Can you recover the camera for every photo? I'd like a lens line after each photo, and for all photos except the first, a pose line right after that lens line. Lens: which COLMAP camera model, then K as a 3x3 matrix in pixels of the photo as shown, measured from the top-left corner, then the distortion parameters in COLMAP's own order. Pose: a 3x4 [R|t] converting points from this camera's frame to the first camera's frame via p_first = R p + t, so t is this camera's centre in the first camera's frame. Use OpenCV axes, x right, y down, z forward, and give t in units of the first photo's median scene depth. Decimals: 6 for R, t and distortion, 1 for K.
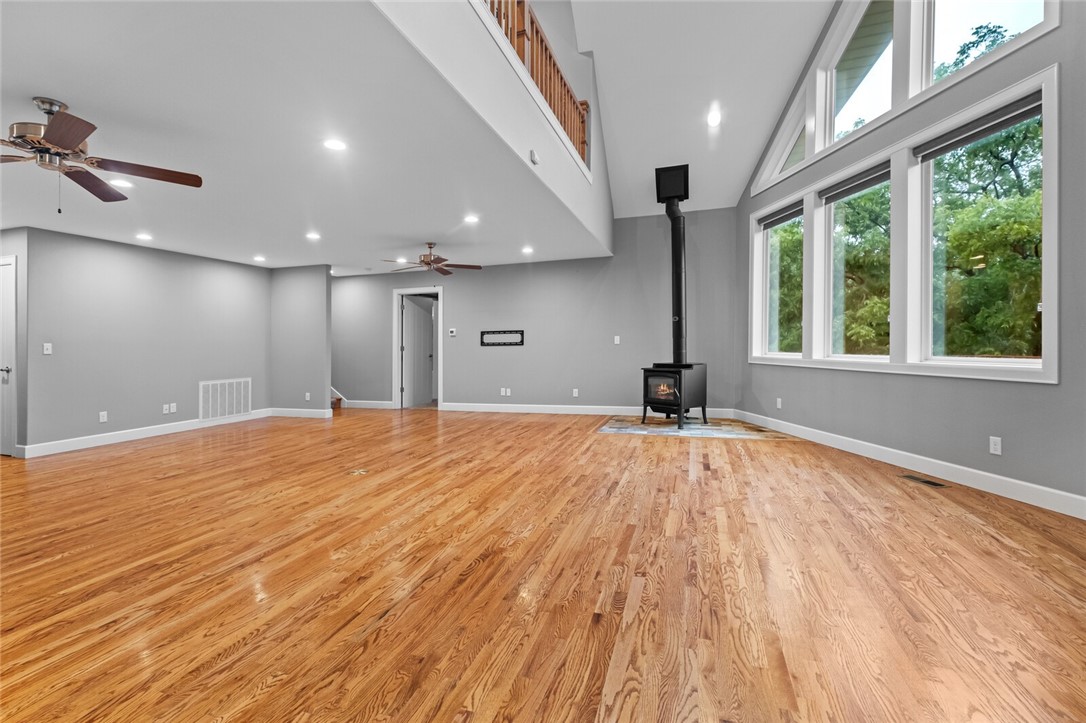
lens RADIAL K [[471.4, 0, 536.8], [0, 471.4, 356.0], [0, 0, 1]] dist [0.000549, -0.002956]
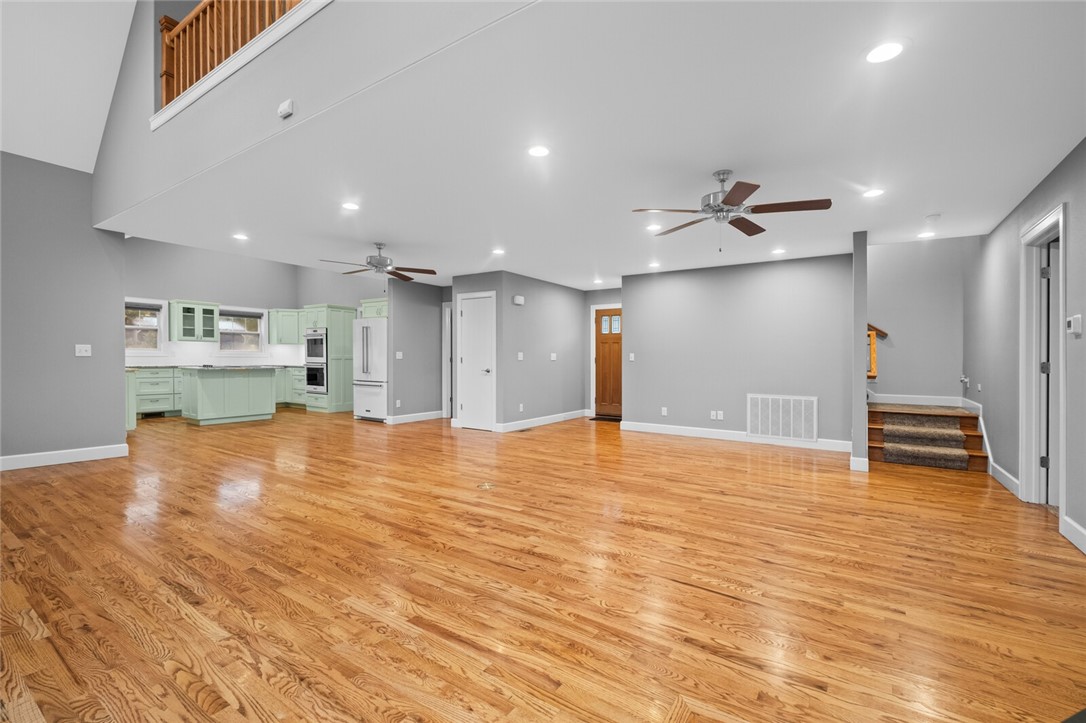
lens RADIAL K [[471.4, 0, 541.0], [0, 471.4, 370.1], [0, 0, 1]] dist [0.000549, -0.002956]
pose [[-0.272501, 0.034635, -0.961532, 0.336308], [-0.029380, 0.998586, 0.044296, -0.025168], [0.961707, 0.040320, -0.271099, 0.881518]]
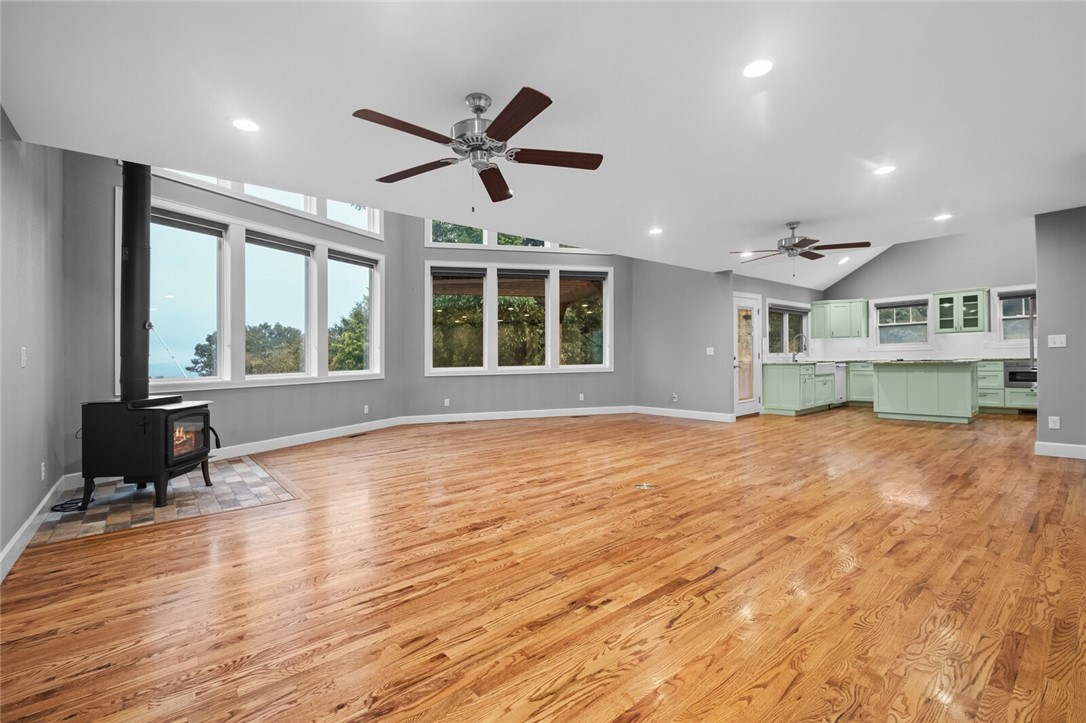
lens RADIAL K [[471.4, 0, 540.2], [0, 471.4, 370.8], [0, 0, 1]] dist [0.000549, -0.002956]
pose [[-0.846870, 0.024159, 0.531251, -0.446952], [0.050939, 0.998059, 0.035814, -0.018372], [-0.529355, 0.057391, -0.846457, 1.221634]]
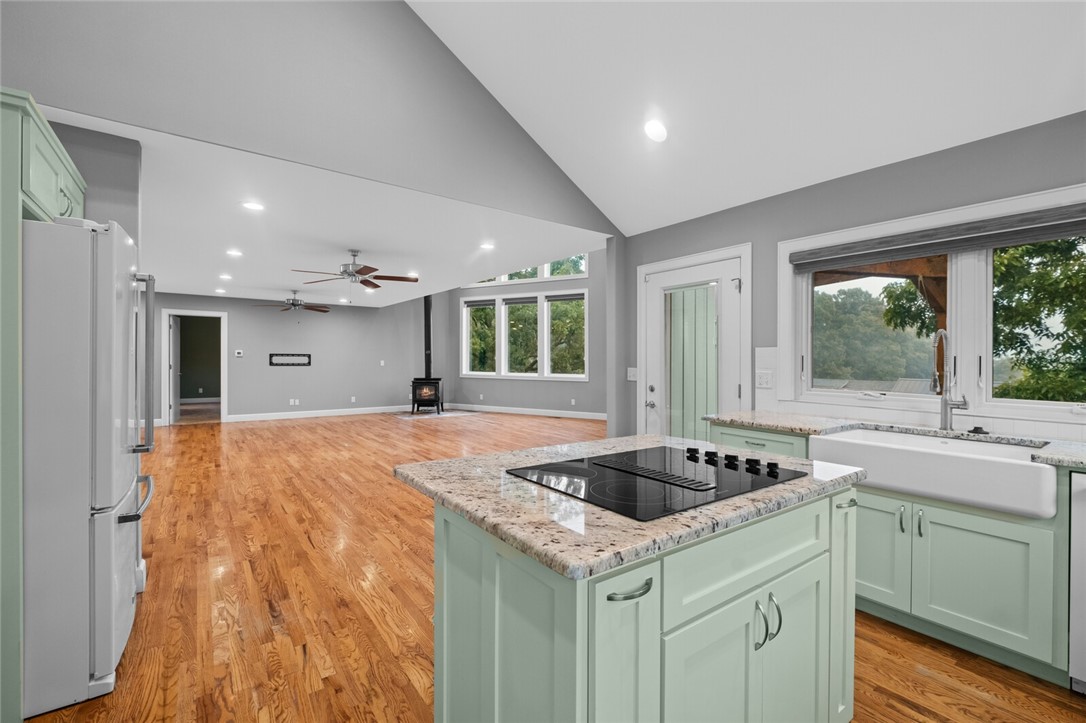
lens RADIAL K [[471.4, 0, 539.2], [0, 471.4, 361.1], [0, 0, 1]] dist [0.000549, -0.002956]
pose [[0.585628, 0.018701, 0.810364, -0.842951], [0.001764, 0.999702, -0.024345, -0.003135], [-0.810578, 0.015686, 0.585420, -0.323659]]
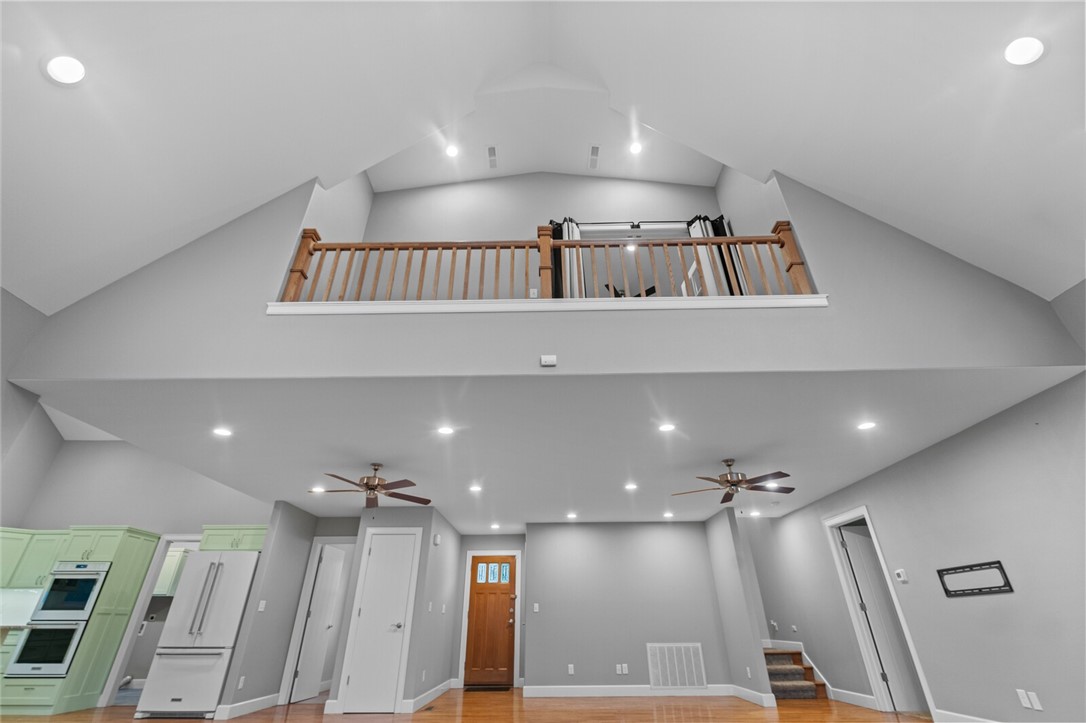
lens RADIAL K [[471.4, 0, 541.8], [0, 471.4, 356.0], [0, 0, 1]] dist [0.000549, -0.002956]
pose [[0.304631, -0.463204, -0.832251, 0.424424], [-0.021004, 0.870302, -0.492070, 0.018745], [0.952239, 0.167381, 0.255392, 0.400367]]
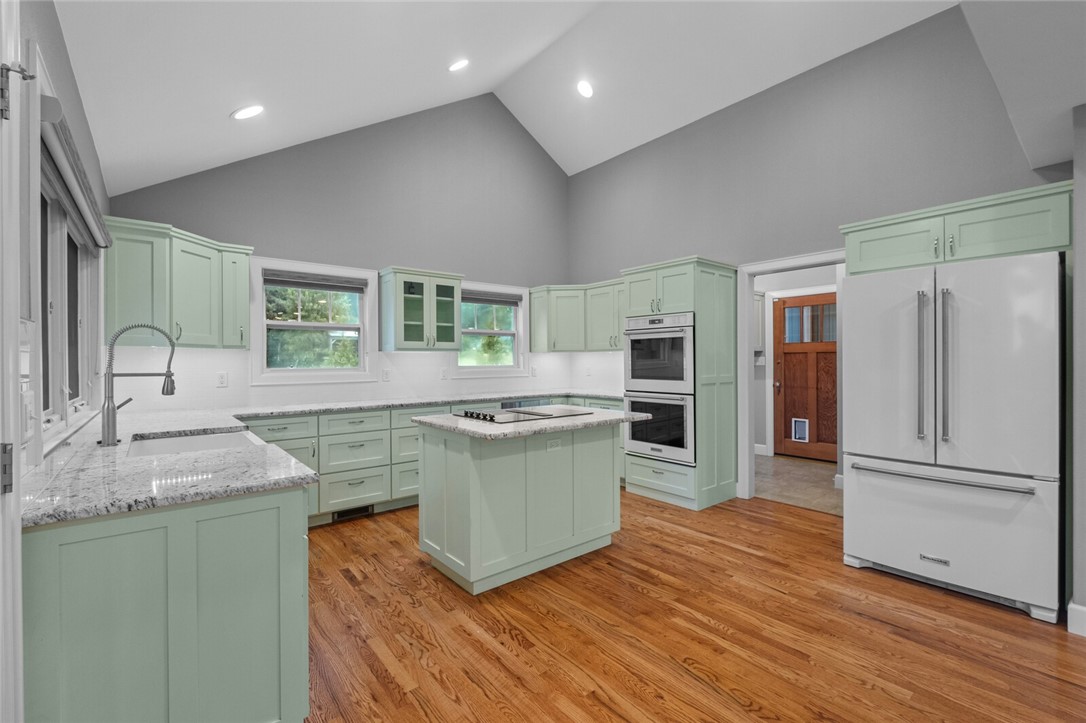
lens RADIAL K [[471.4, 0, 540.3], [0, 471.4, 358.6], [0, 0, 1]] dist [0.000549, -0.002956]
pose [[-0.535100, 0.013607, -0.844679, -0.235646], [-0.006122, 0.999782, 0.019985, -0.021039], [0.844767, 0.015865, -0.534899, 0.030529]]
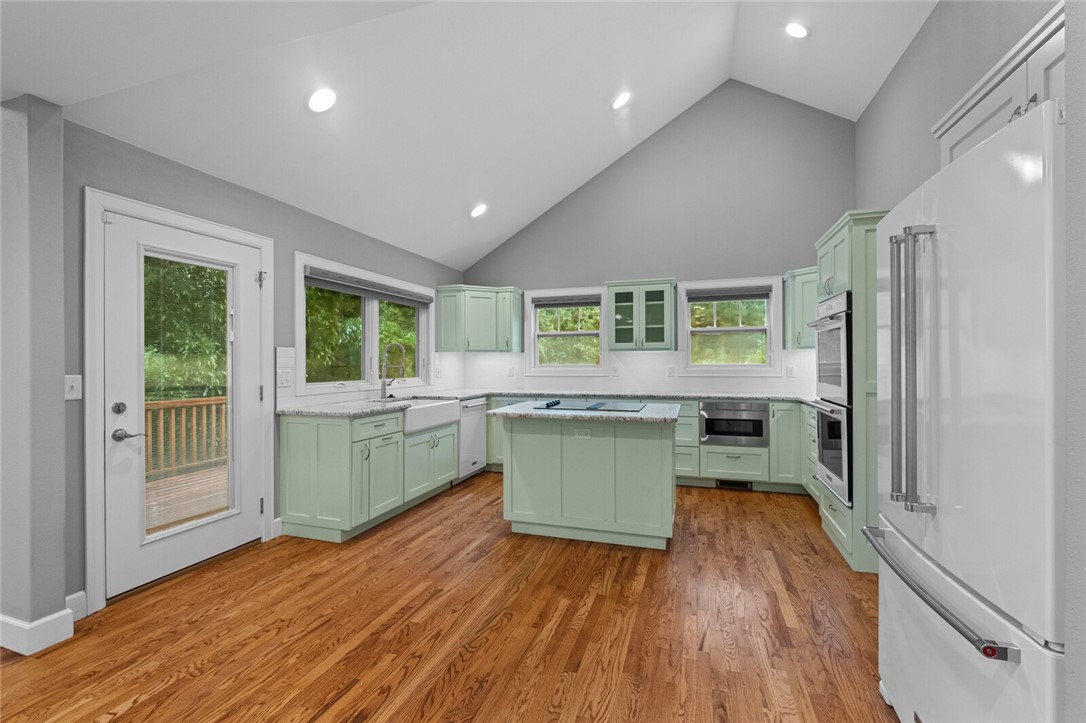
lens RADIAL K [[471.4, 0, 541.4], [0, 471.4, 359.1], [0, 0, 1]] dist [0.000549, -0.002956]
pose [[-0.999809, 0.019482, 0.001669, -0.571708], [0.019509, 0.999650, 0.017883, -0.020802], [-0.001320, 0.017912, -0.999839, 0.307337]]
